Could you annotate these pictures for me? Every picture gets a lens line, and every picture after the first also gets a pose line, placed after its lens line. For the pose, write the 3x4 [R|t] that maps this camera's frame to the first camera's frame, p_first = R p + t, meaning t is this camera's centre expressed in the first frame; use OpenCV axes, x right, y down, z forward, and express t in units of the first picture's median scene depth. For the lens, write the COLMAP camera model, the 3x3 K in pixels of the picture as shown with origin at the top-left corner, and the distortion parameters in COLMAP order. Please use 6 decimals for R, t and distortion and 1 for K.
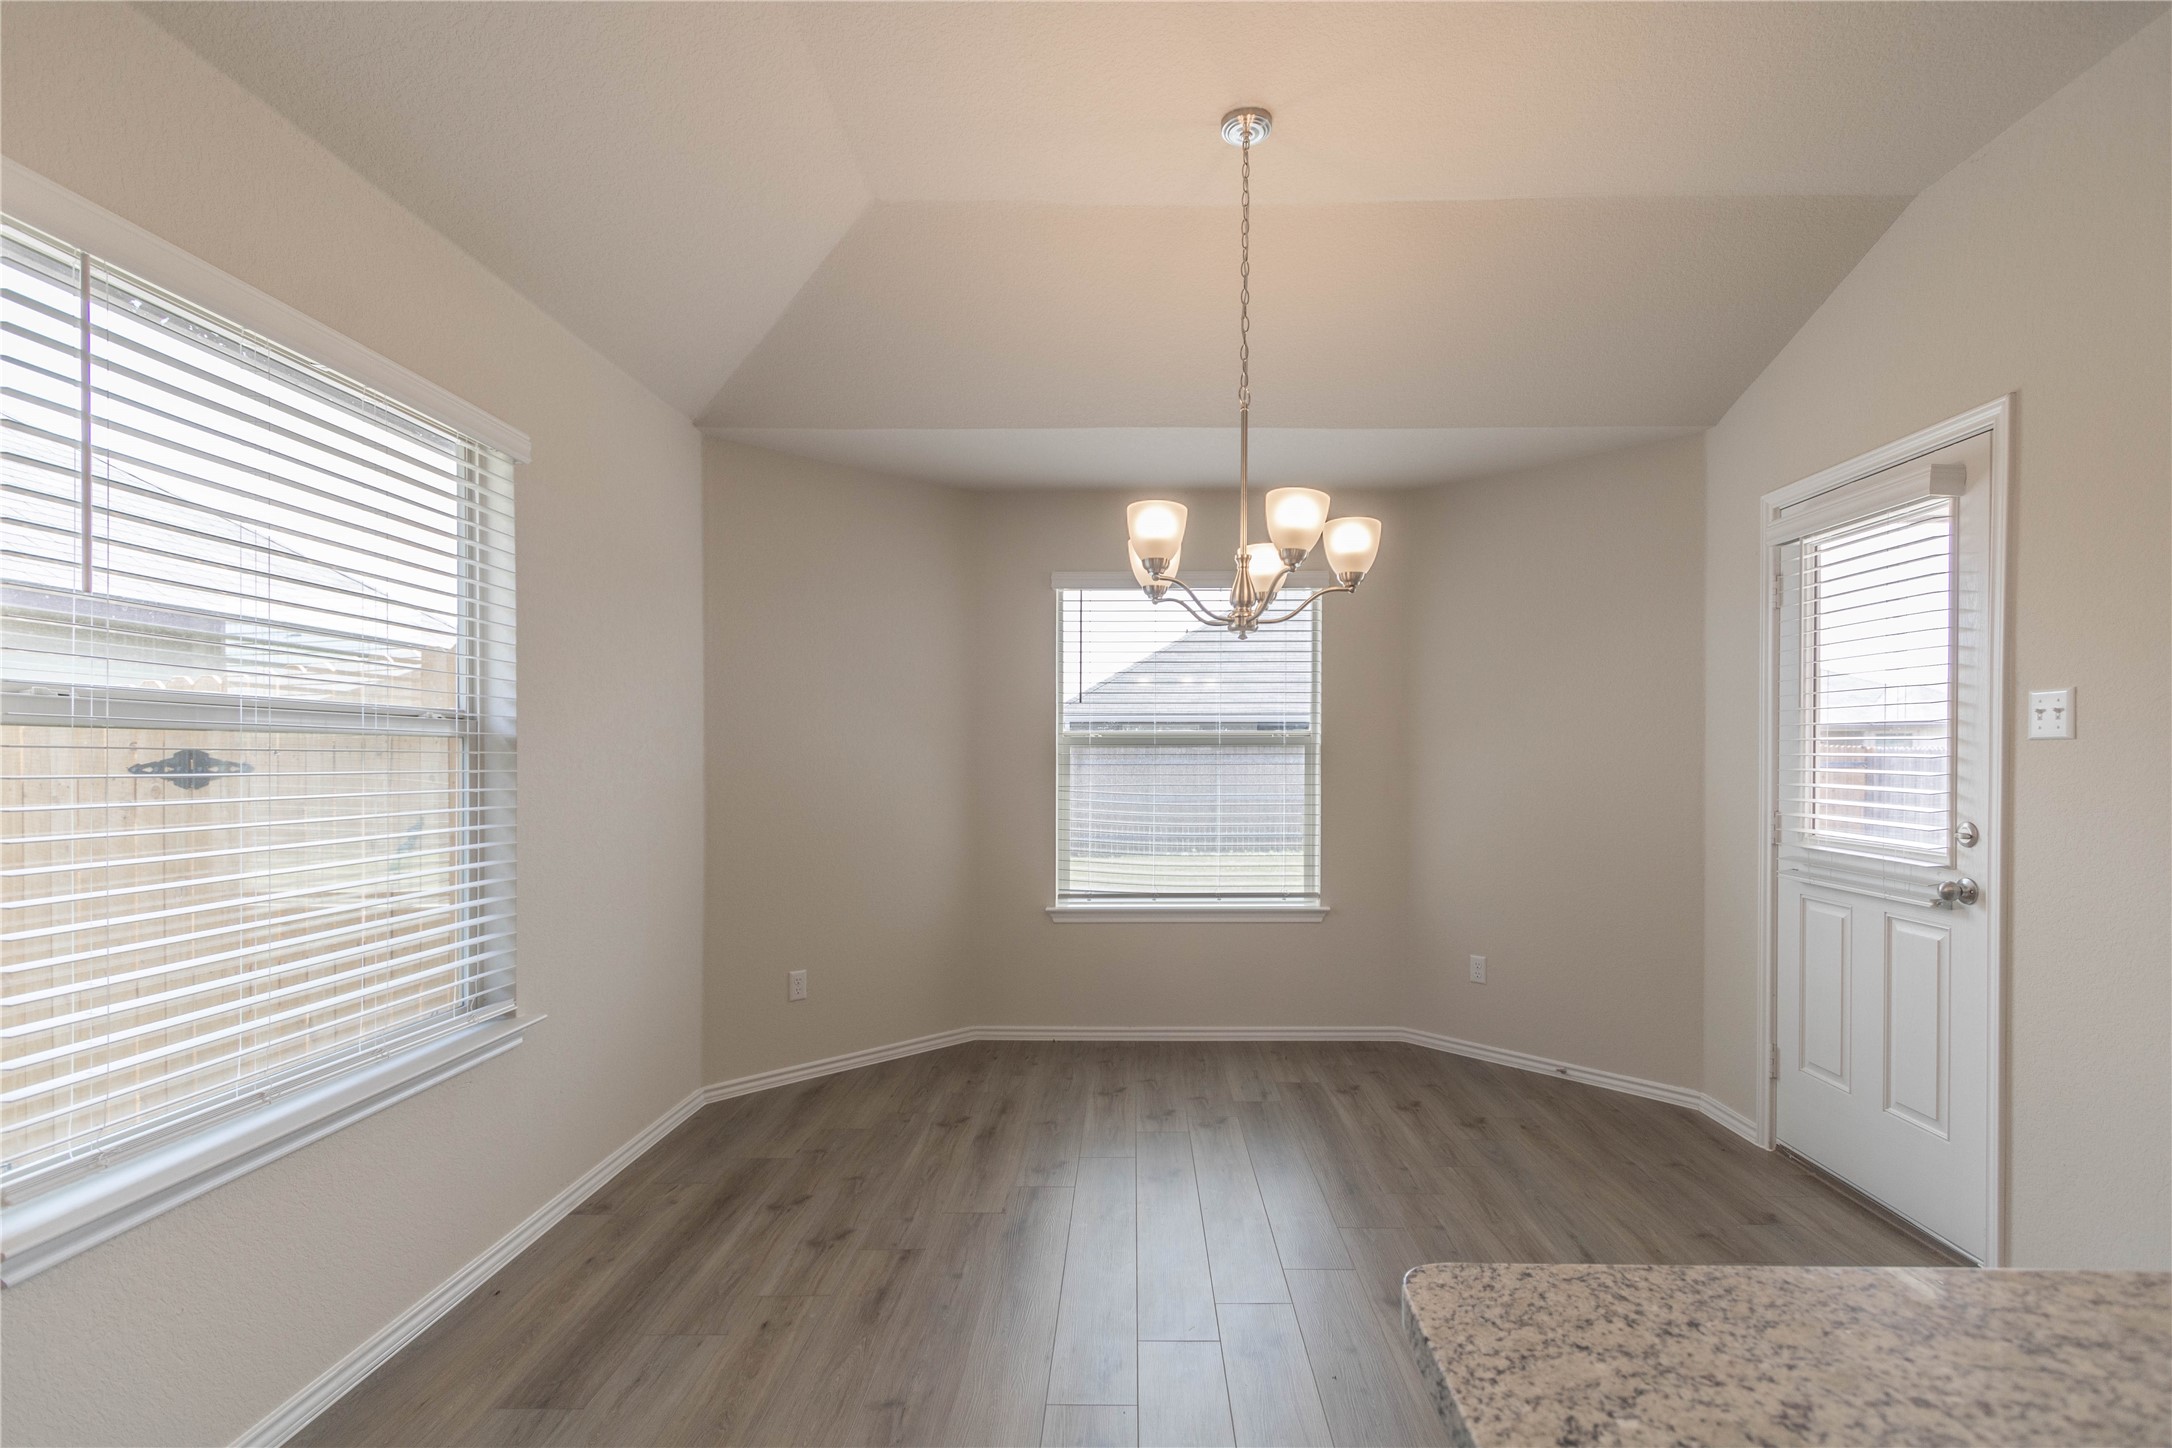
lens RADIAL K [[1005.6, 0, 1175.7], [0, 1005.6, 776.3], [0, 0, 1]] dist [0.012134, 0.000131]
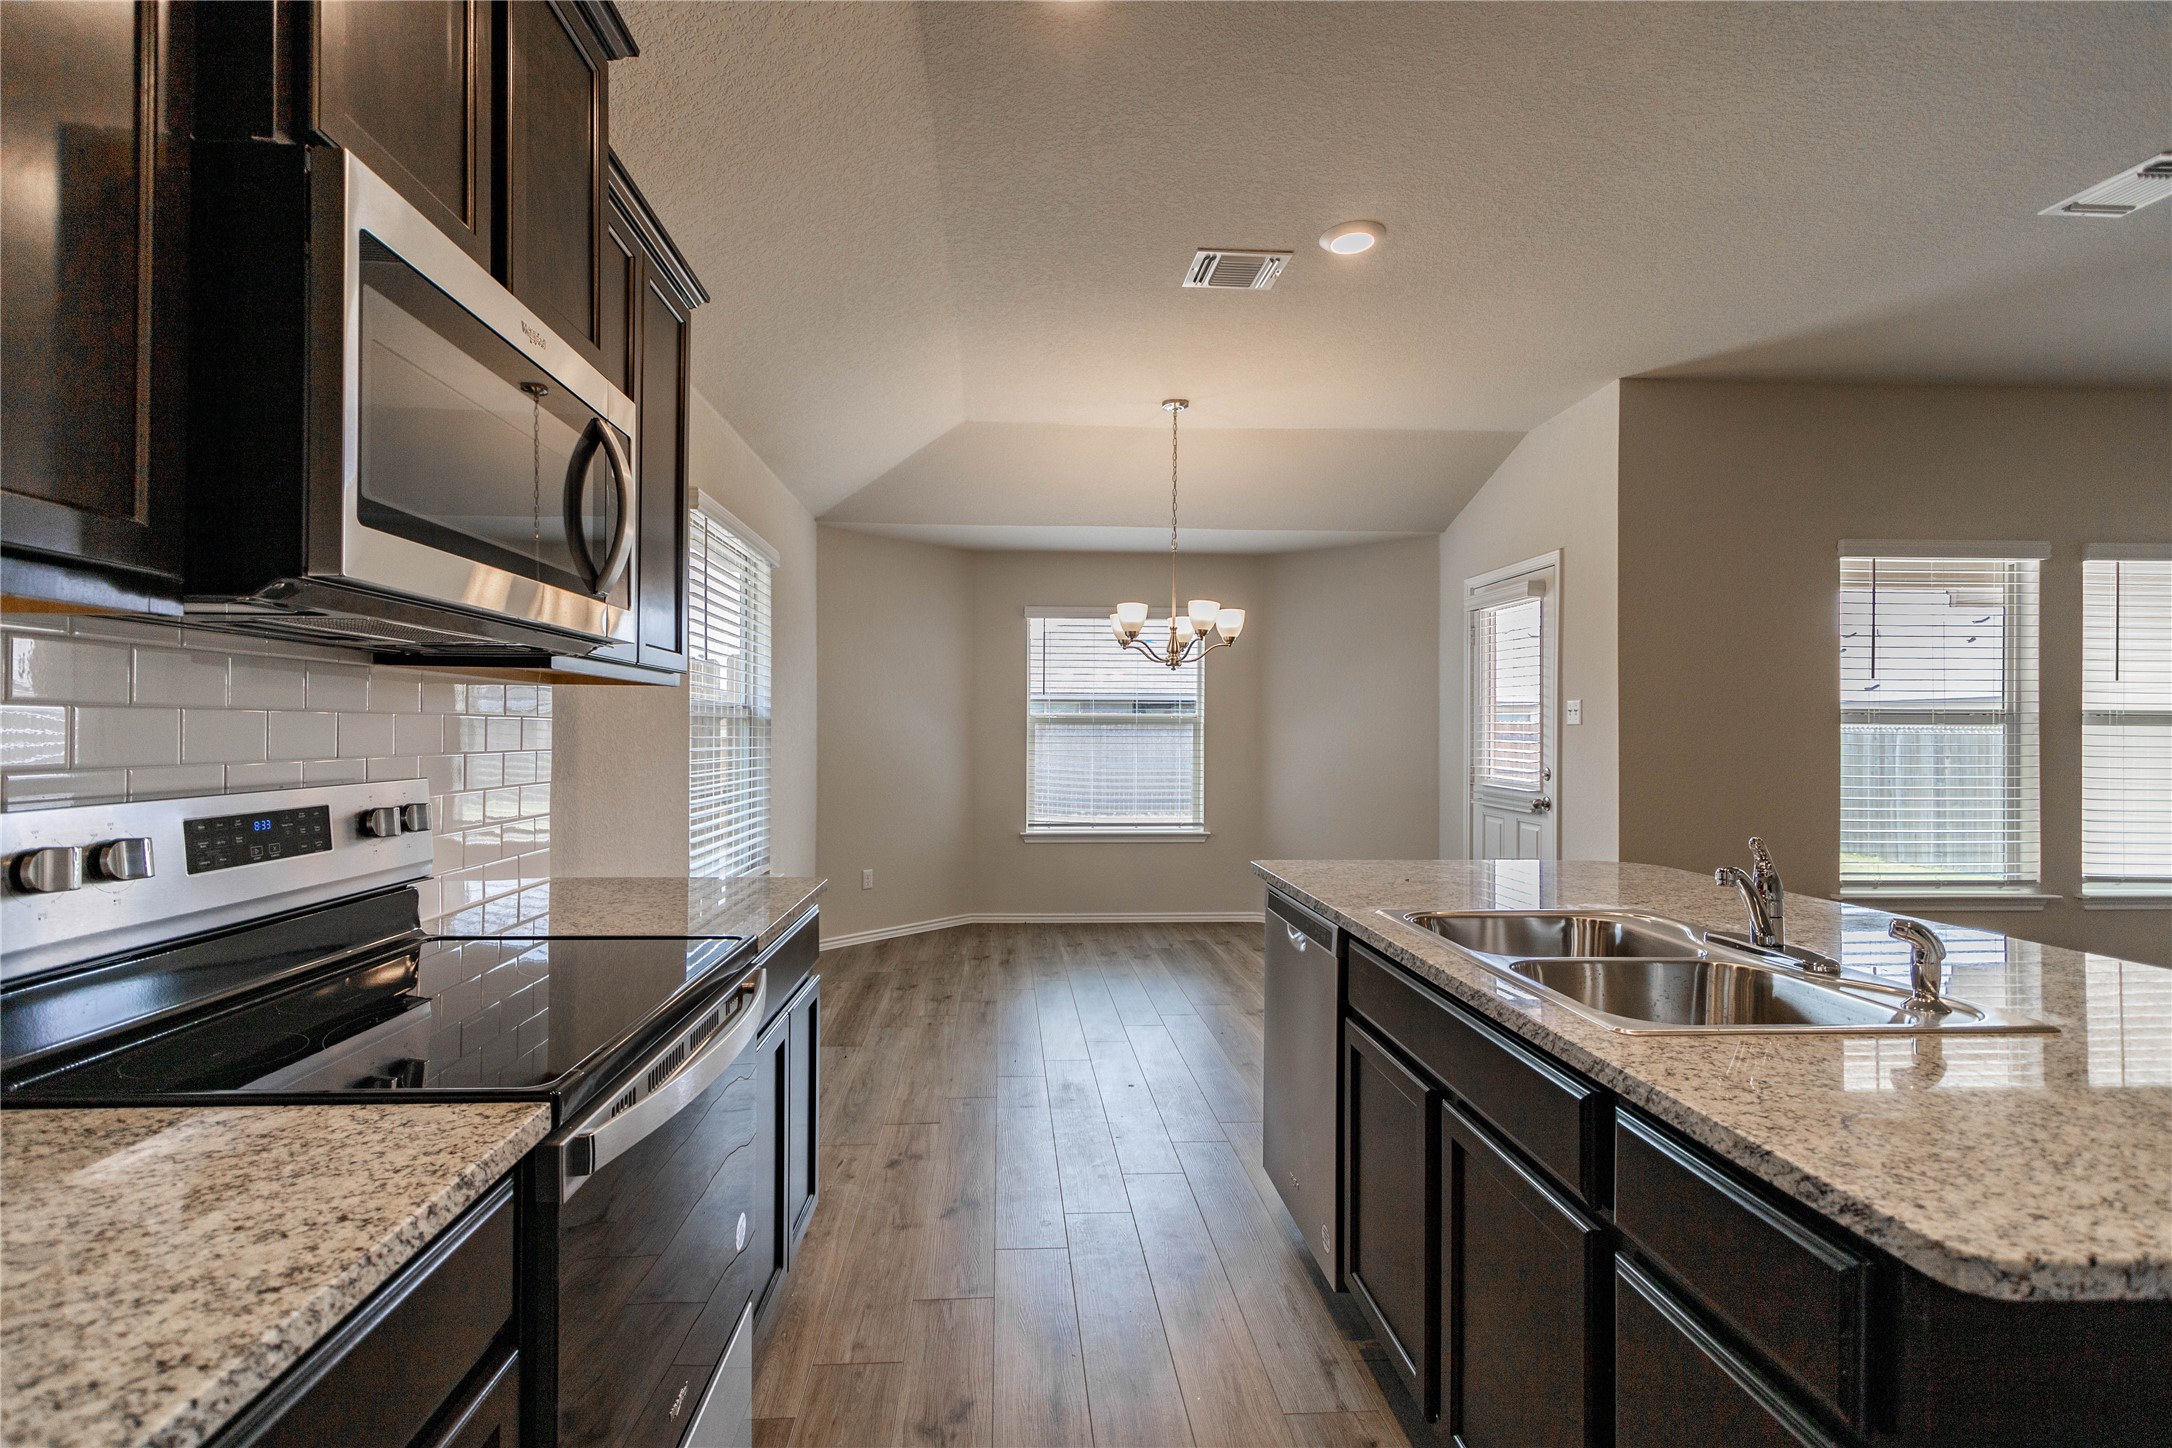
lens RADIAL K [[1017.7, 0, 1103.6], [0, 1017.7, 723.2], [0, 0, 1]] dist [0.001190, 0.000271]
pose [[0.997853, 0.005669, 0.065254, -0.128786], [-0.003920, 0.999630, -0.026902, 0.011806], [-0.065382, 0.026588, 0.997506, -0.620377]]
